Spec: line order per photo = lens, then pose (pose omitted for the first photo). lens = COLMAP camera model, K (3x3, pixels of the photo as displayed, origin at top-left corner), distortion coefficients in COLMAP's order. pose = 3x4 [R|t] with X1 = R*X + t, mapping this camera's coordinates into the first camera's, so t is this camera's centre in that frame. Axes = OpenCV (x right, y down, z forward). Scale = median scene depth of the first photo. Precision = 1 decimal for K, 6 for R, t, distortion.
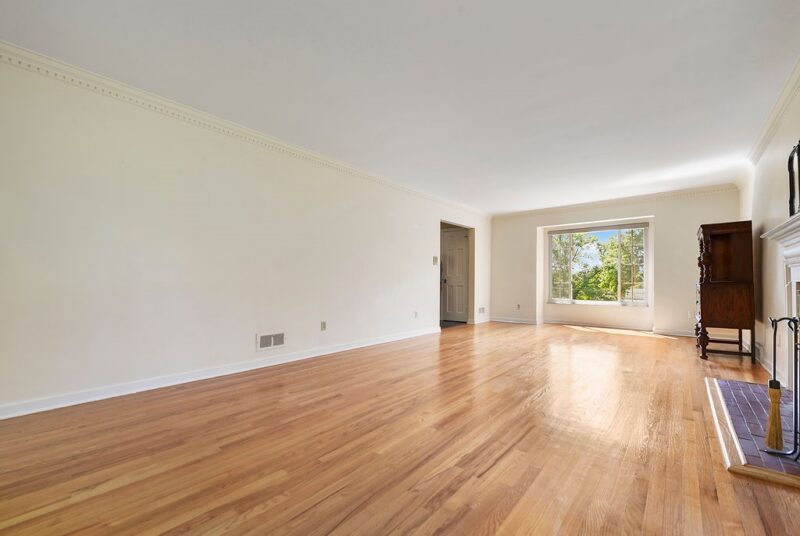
lens RADIAL K [[333.7, 0, 400.3], [0, 333.7, 275.5], [0, 0, 1]] dist [0.000166, 0.000037]
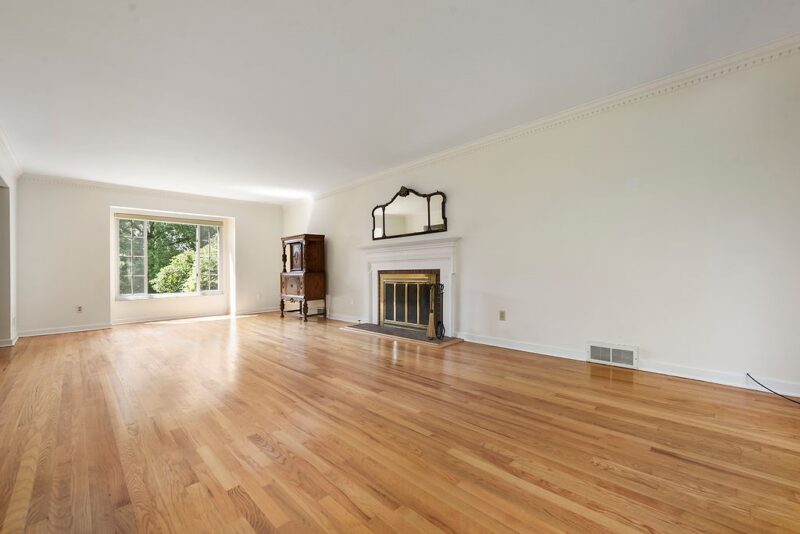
lens RADIAL K [[333.7, 0, 400.3], [0, 333.7, 274.5], [0, 0, 1]] dist [0.000166, 0.000037]
pose [[0.094193, -0.015264, 0.995437, -0.940681], [-0.000899, 0.999881, 0.015417, 0.015263], [-0.995554, -0.002347, 0.094168, 0.714210]]
